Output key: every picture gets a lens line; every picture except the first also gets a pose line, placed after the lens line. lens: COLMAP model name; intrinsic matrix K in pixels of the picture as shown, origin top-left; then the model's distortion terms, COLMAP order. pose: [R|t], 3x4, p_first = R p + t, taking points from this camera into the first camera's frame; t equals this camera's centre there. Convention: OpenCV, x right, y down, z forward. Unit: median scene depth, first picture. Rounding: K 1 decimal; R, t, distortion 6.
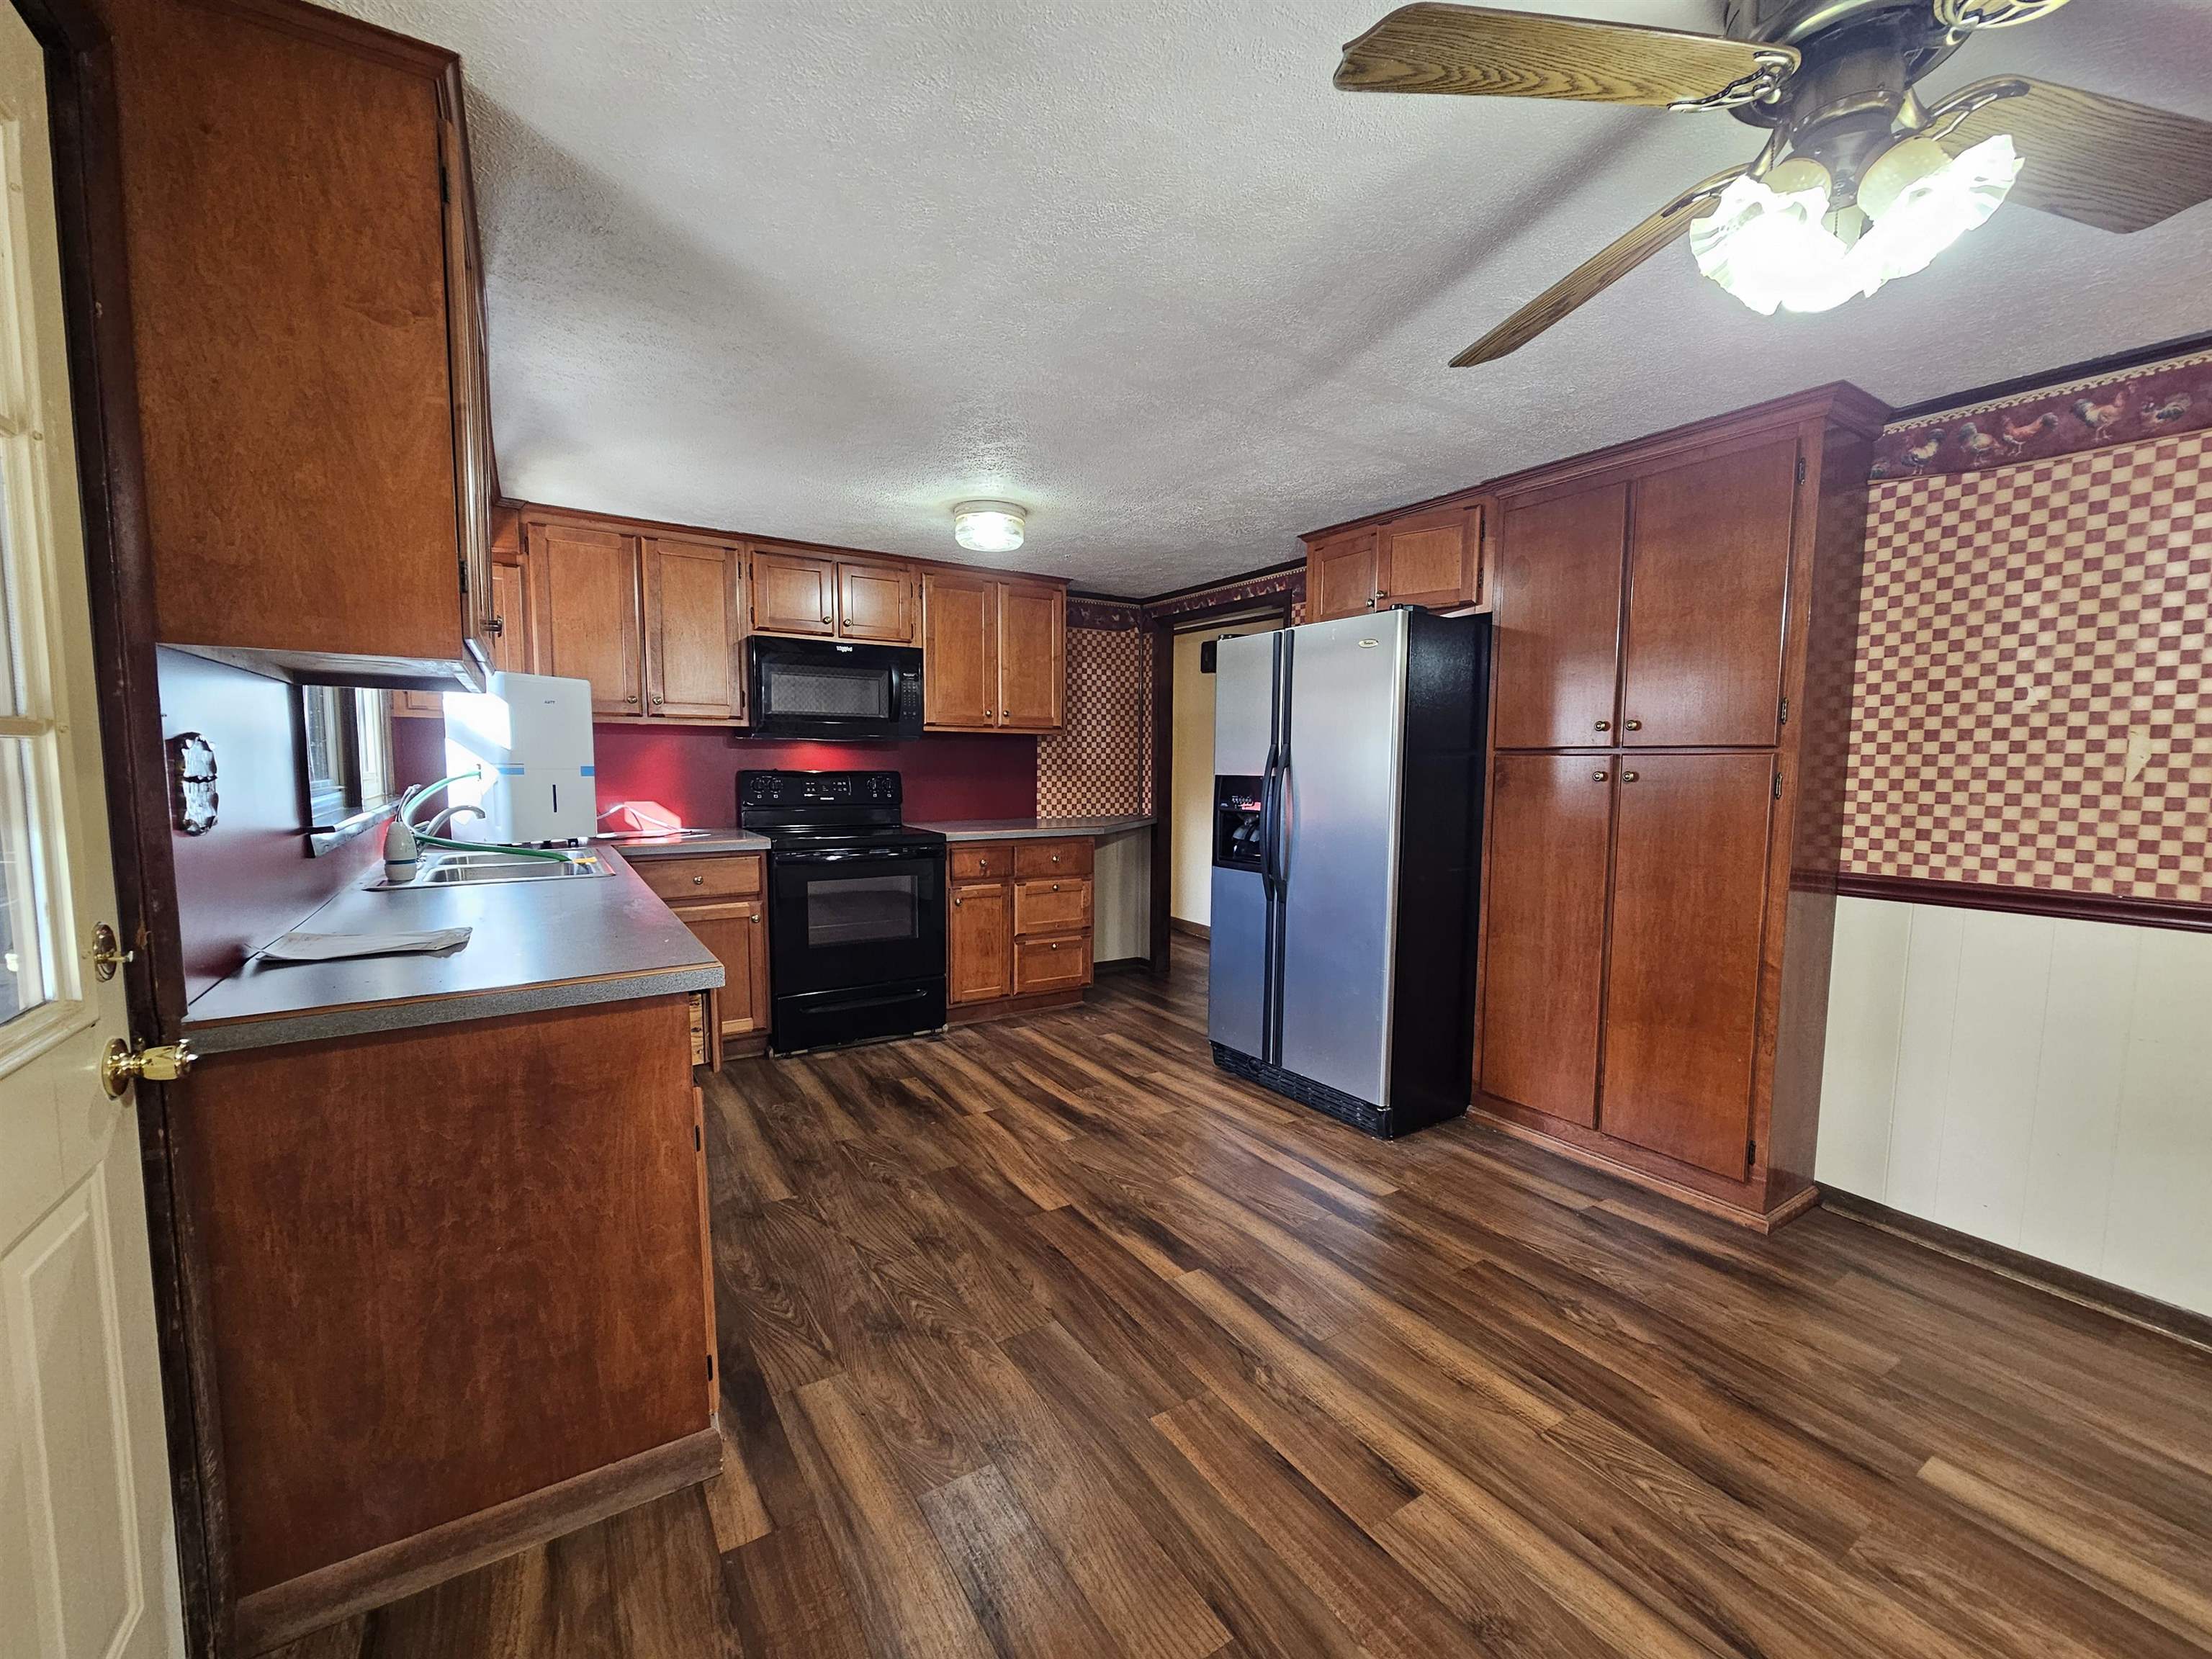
lens RADIAL K [[905.2, 0, 1109.9], [0, 905.2, 838.4], [0, 0, 1]] dist [-0.001739, -0.000456]
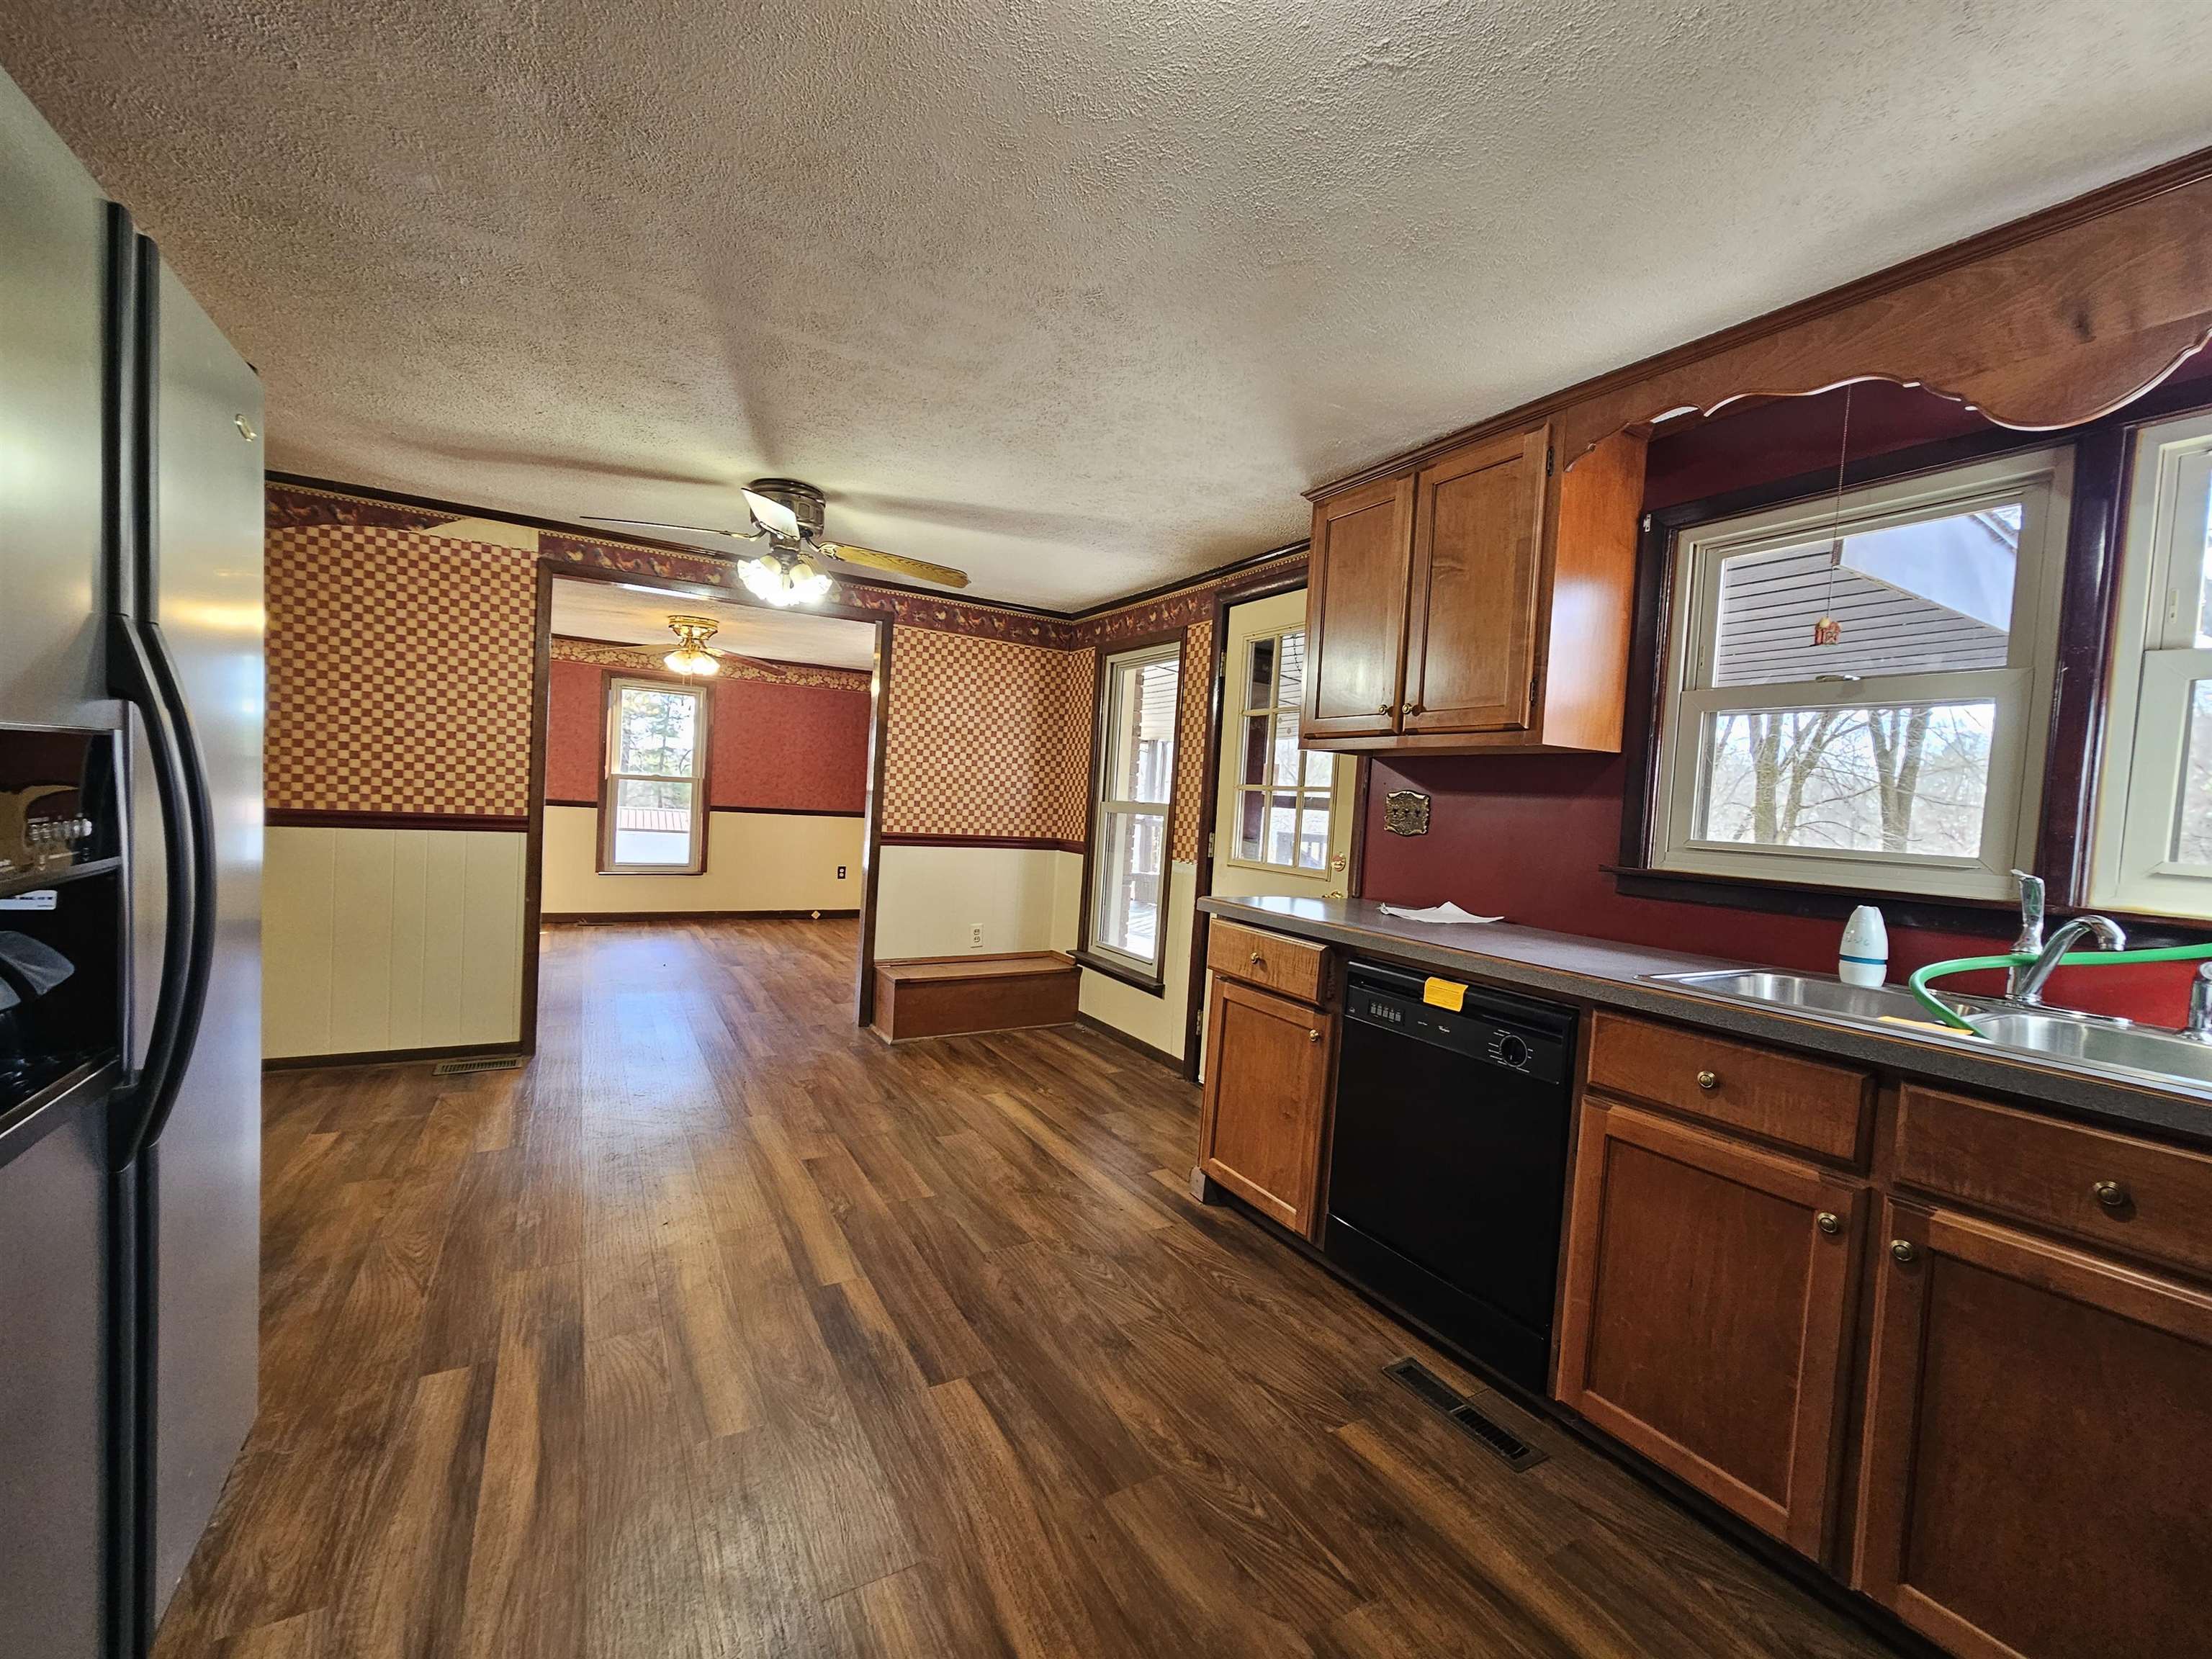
lens RADIAL K [[905.2, 0, 1109.9], [0, 905.2, 838.4], [0, 0, 1]] dist [-0.001739, -0.000456]
pose [[-0.996592, -0.073708, 0.037025, -0.215174], [-0.068325, 0.989146, 0.130087, -0.146460], [-0.046212, 0.127114, -0.990811, 1.982897]]
